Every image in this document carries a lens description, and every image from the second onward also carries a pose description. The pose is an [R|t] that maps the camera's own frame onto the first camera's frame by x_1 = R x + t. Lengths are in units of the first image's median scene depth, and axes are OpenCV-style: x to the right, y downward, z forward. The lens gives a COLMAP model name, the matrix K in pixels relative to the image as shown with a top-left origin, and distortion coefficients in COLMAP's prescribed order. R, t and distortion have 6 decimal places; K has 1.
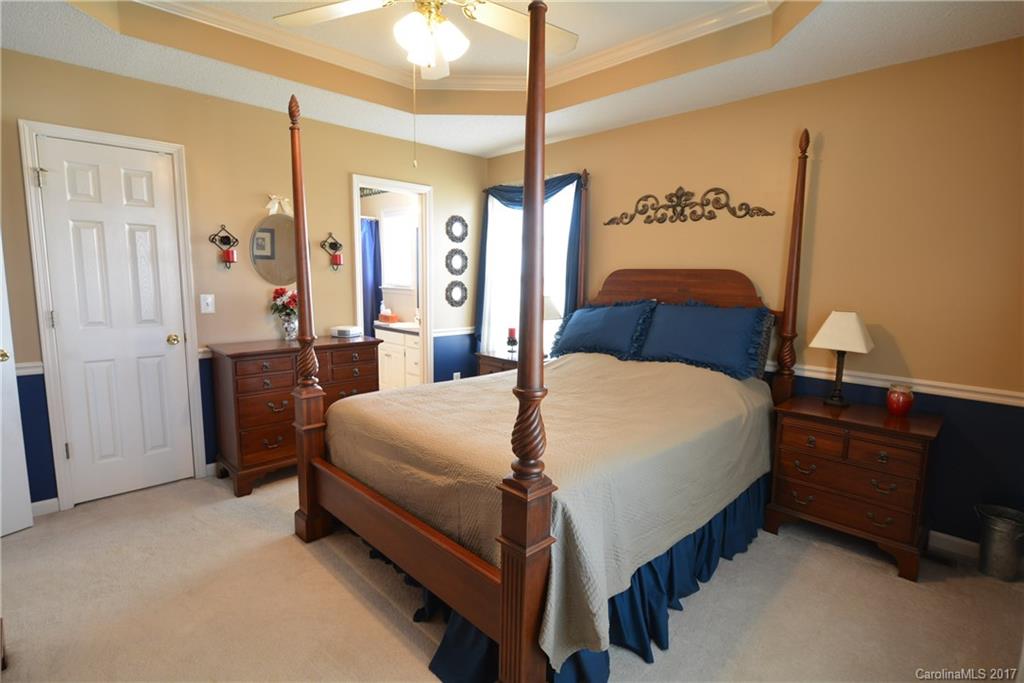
lens RADIAL K [[495.4, 0, 509.7], [0, 495.4, 339.3], [0, 0, 1]] dist [0.000277, -0.005803]
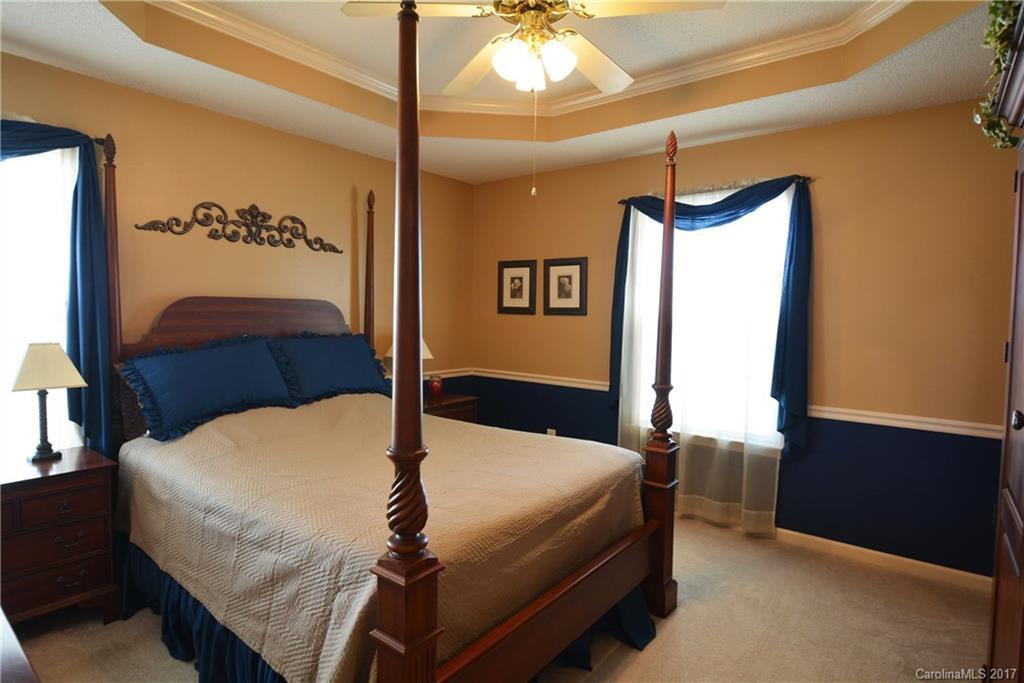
lens RADIAL K [[557.4, 0, 508.7], [0, 557.4, 347.7], [0, 0, 1]] dist [-0.015027, -0.000458]
pose [[-0.133262, -0.095006, 0.986517, -0.722531], [0.094138, 0.989681, 0.108027, -0.123194], [-0.986600, 0.107265, -0.122943, 0.718368]]
